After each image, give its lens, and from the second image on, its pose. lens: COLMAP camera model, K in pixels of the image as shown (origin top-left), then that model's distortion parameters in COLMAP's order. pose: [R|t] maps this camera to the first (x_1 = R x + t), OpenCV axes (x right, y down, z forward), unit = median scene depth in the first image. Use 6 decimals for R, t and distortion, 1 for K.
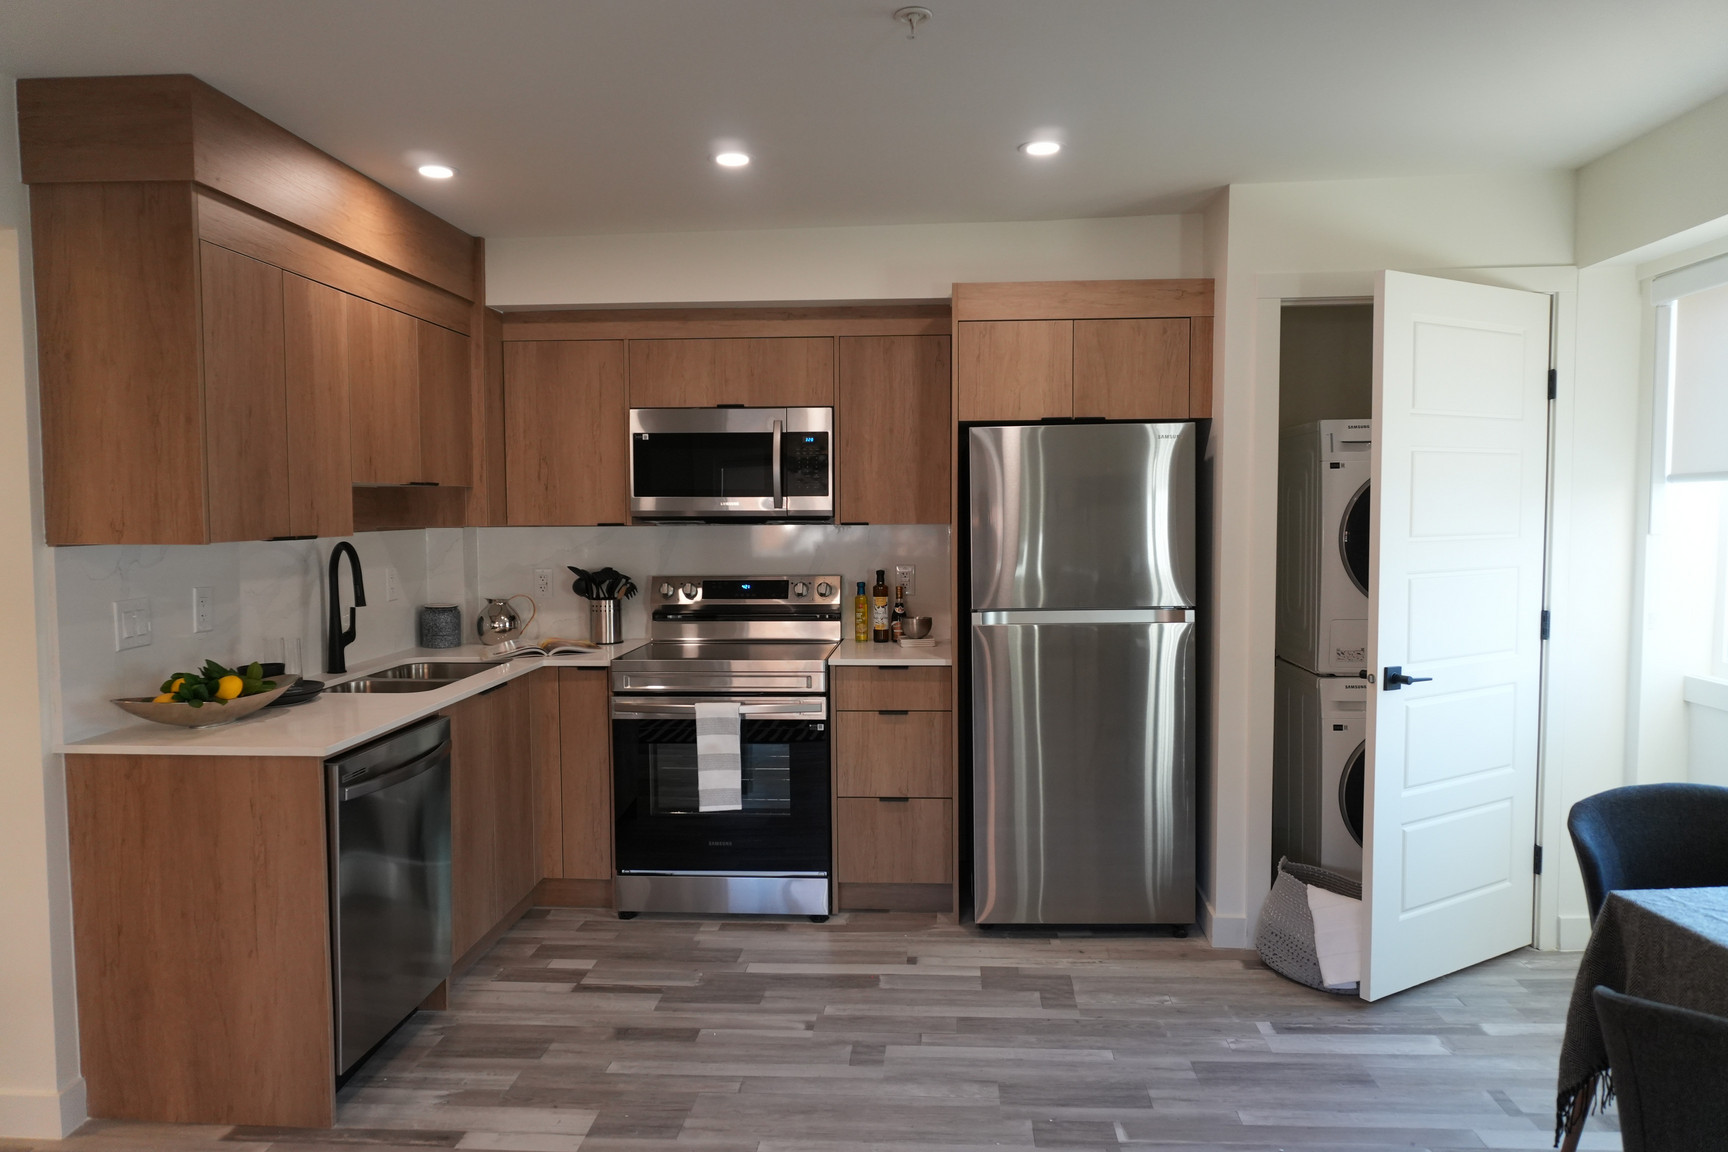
lens RADIAL K [[1150.9, 0, 866.6], [0, 1150.9, 581.2], [0, 0, 1]] dist [-0.002709, 0.001378]
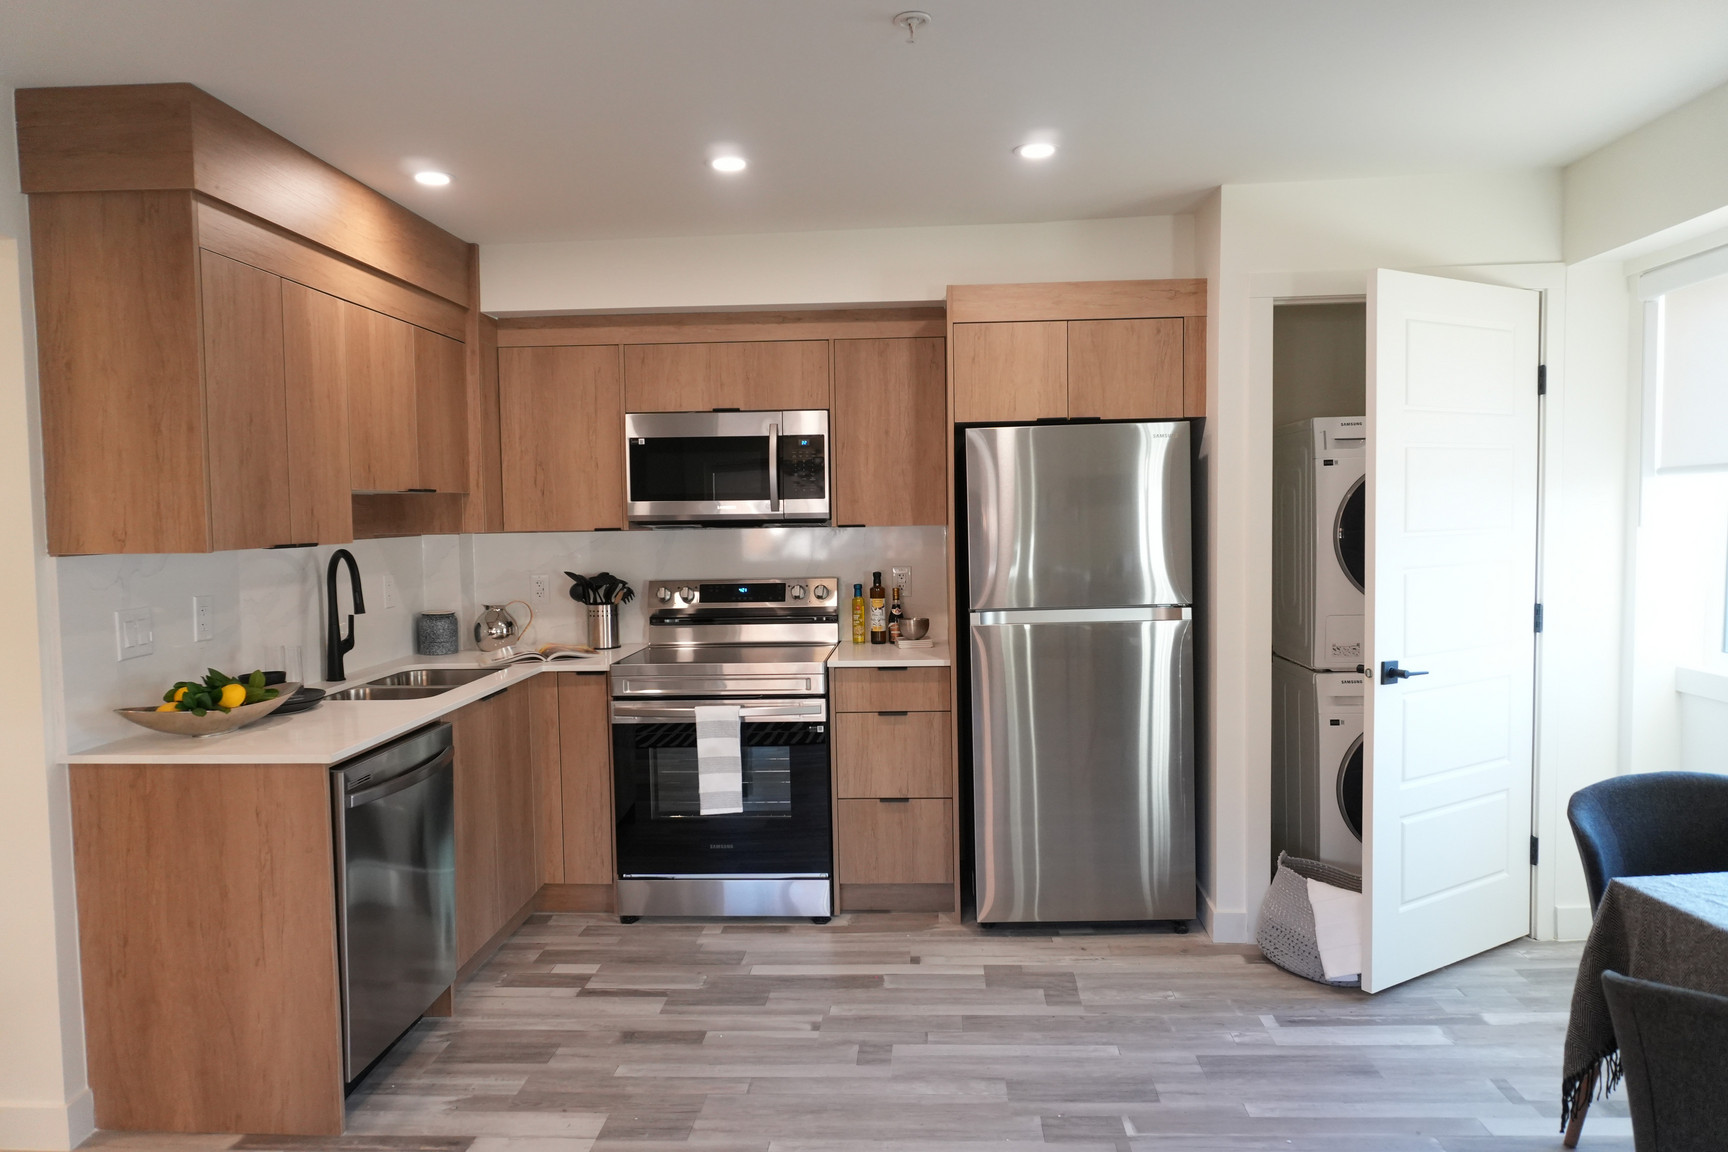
lens RADIAL K [[1150.9, 0, 865.6], [0, 1150.9, 581.8], [0, 0, 1]] dist [-0.002709, 0.001378]
pose [[0.999877, -0.011732, 0.010427, -0.010833], [0.011759, 0.999928, -0.002473, 0.001750], [-0.010397, 0.002595, 0.999943, -0.003935]]
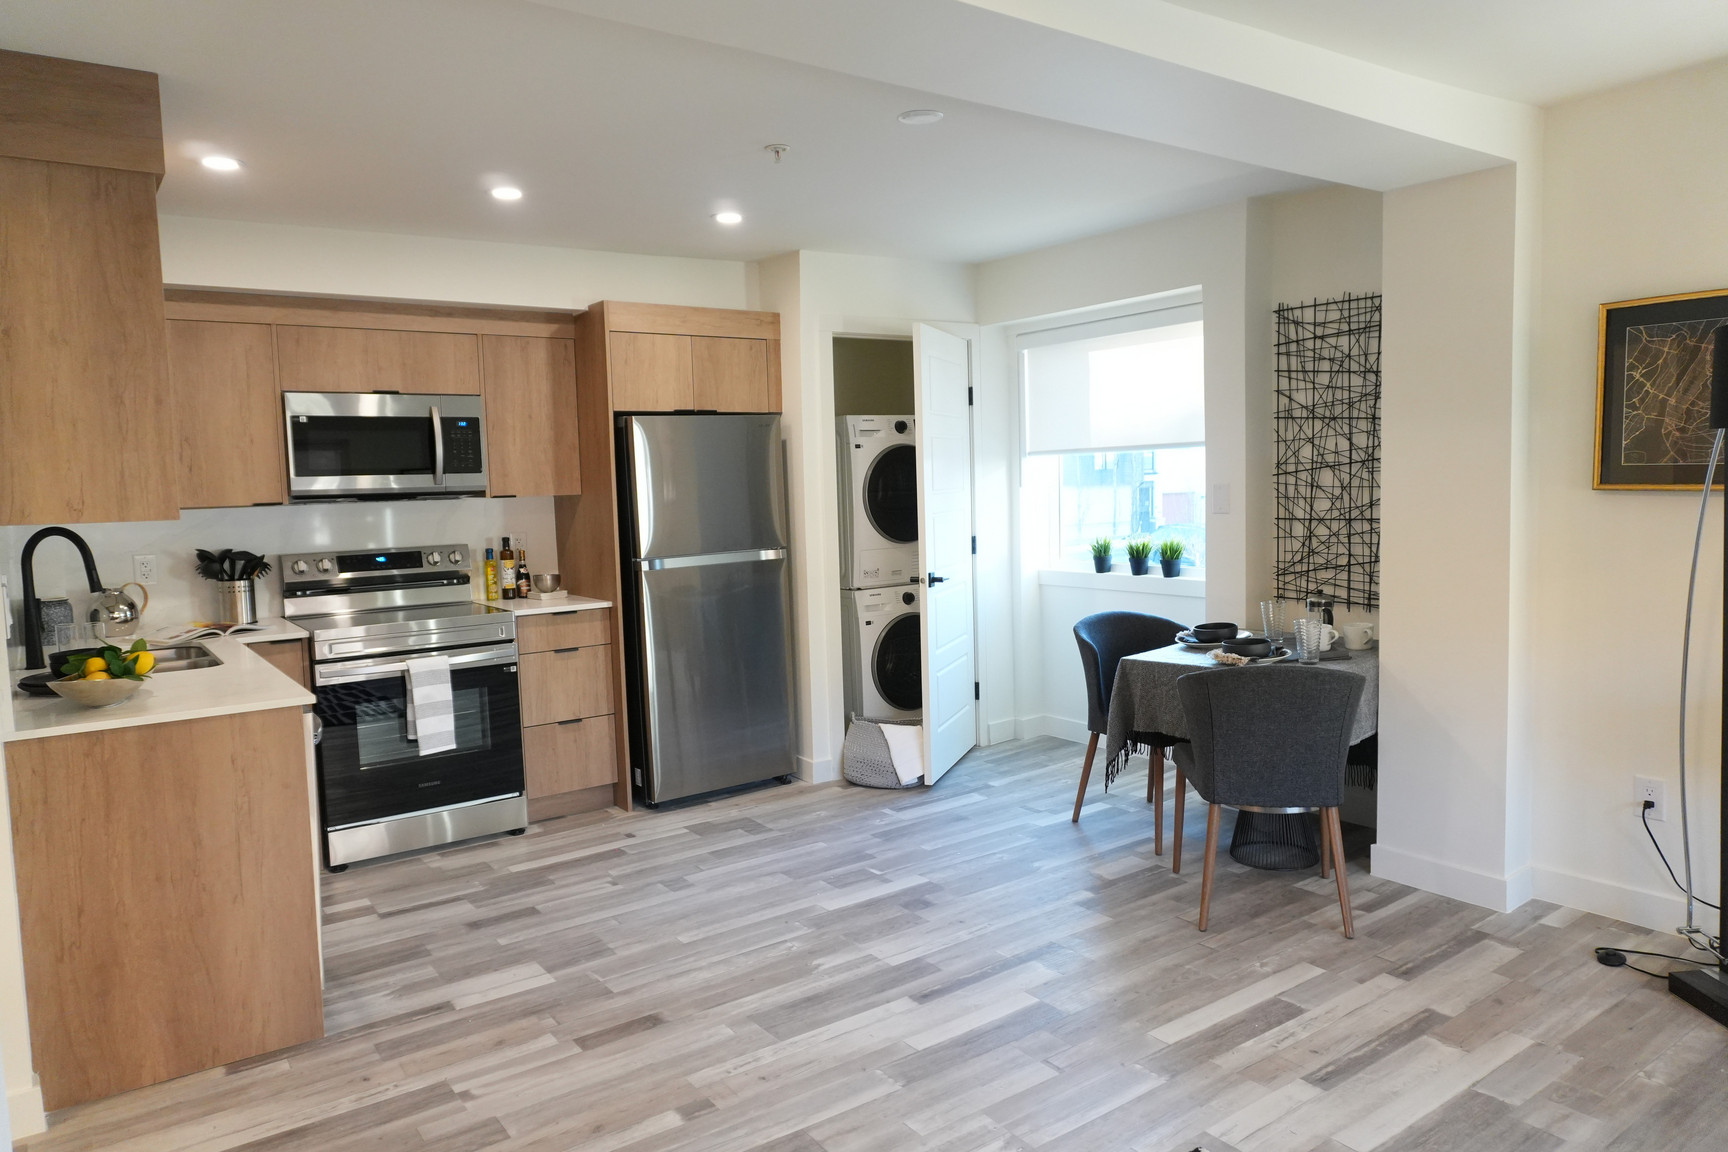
lens RADIAL K [[1150.9, 0, 865.6], [0, 1150.9, 583.5], [0, 0, 1]] dist [-0.002709, 0.001378]
pose [[0.772196, -0.074820, 0.630964, -0.560227], [0.064754, 0.997139, 0.038993, 0.019222], [-0.632077, 0.010747, 0.774831, -0.159755]]
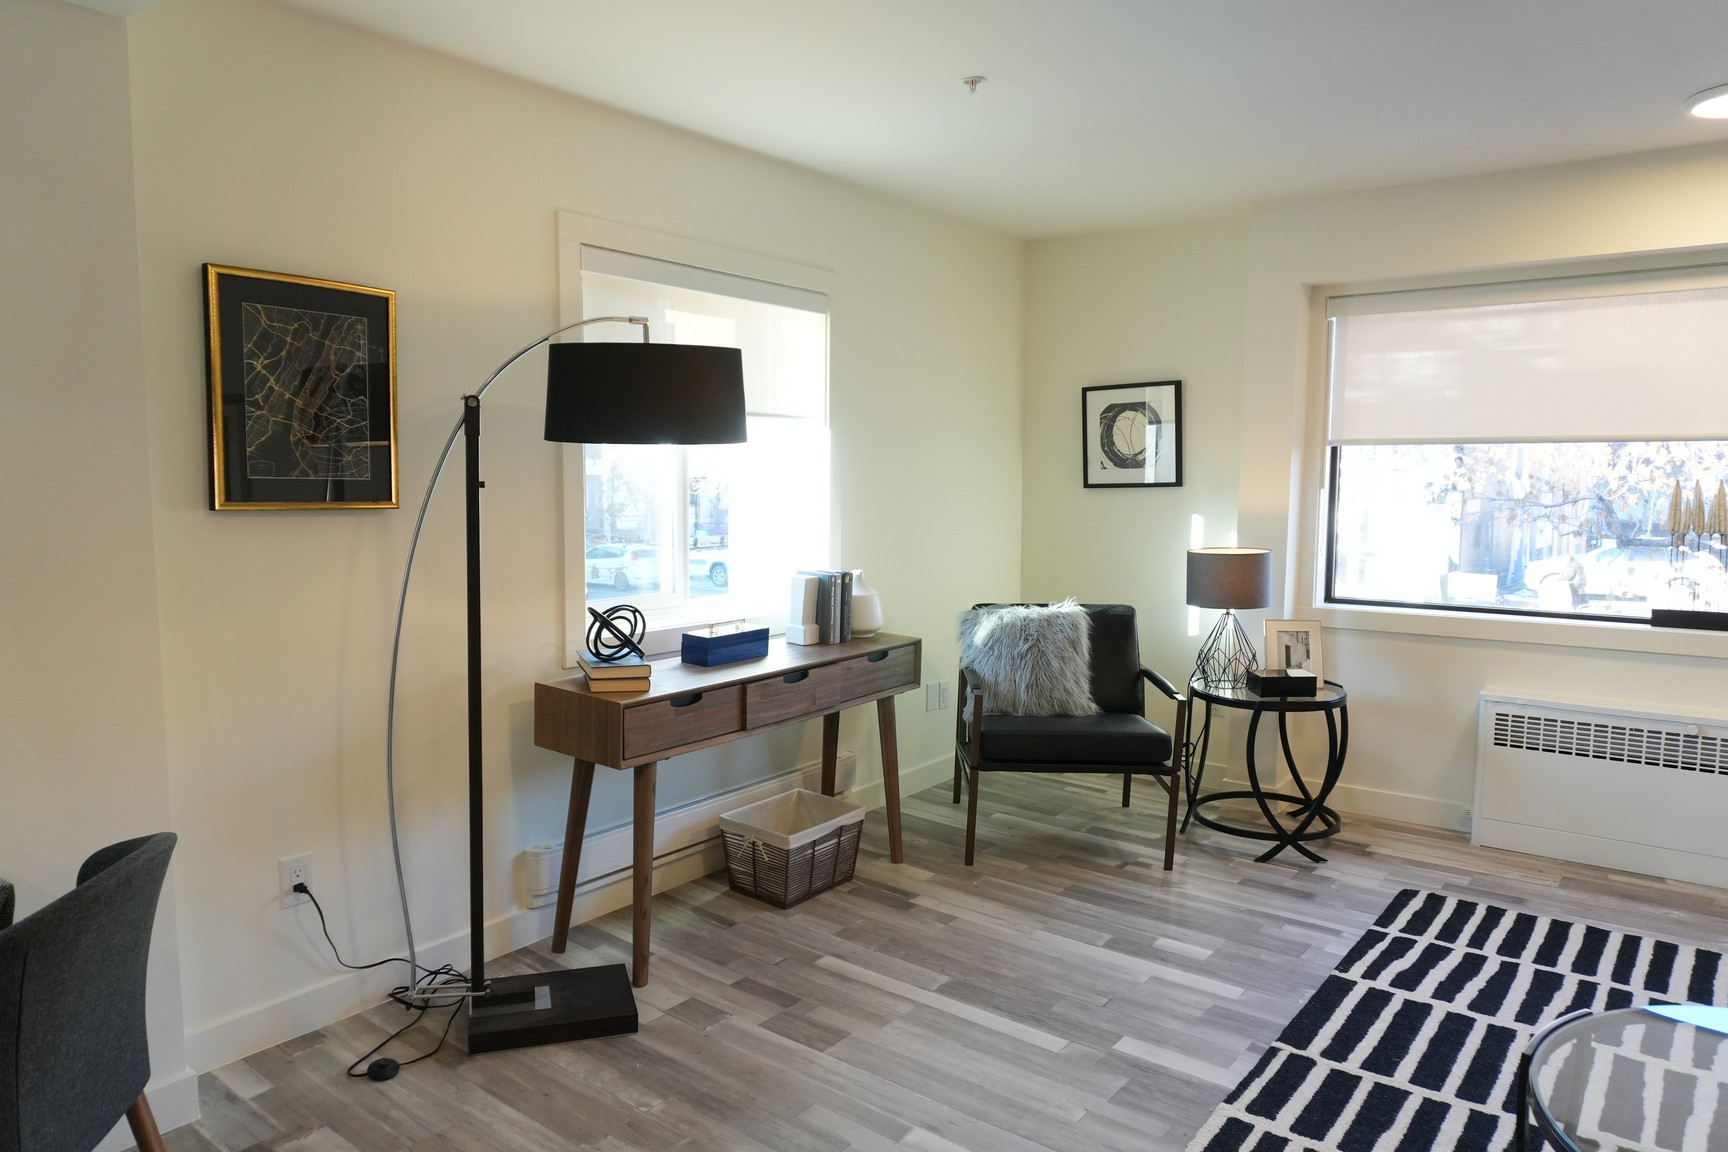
lens RADIAL K [[1150.9, 0, 864.2], [0, 1150.9, 575.1], [0, 0, 1]] dist [-0.002709, 0.001378]
pose [[-0.835020, -0.052338, 0.547724, -0.218270], [0.032084, 0.989140, 0.143432, -0.032329], [-0.549283, 0.137342, -0.824273, 0.577746]]
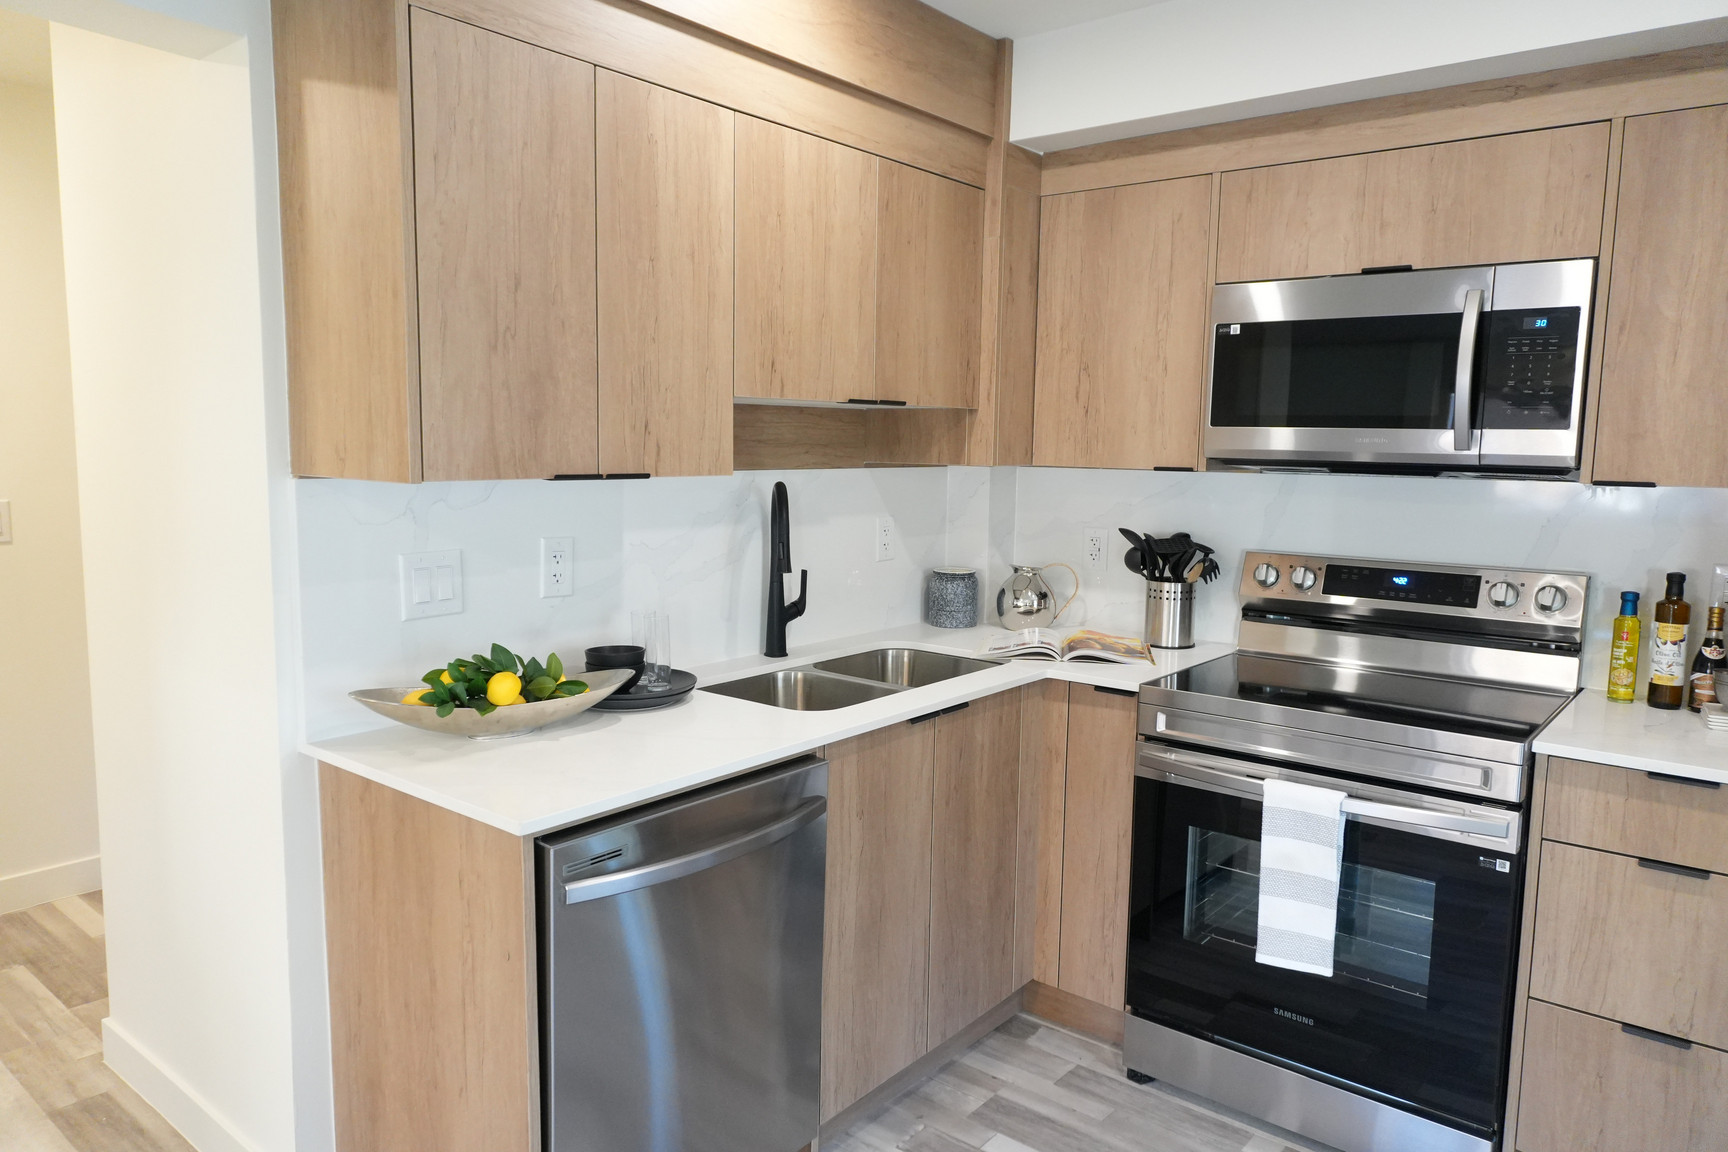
lens RADIAL K [[1150.9, 0, 862.8], [0, 1150.9, 576.3], [0, 0, 1]] dist [-0.002709, 0.001378]
pose [[0.814044, 0.086830, -0.574276, 0.014210], [-0.057493, 0.995952, 0.069090, -0.029168], [0.577950, -0.023225, 0.815741, 0.449748]]
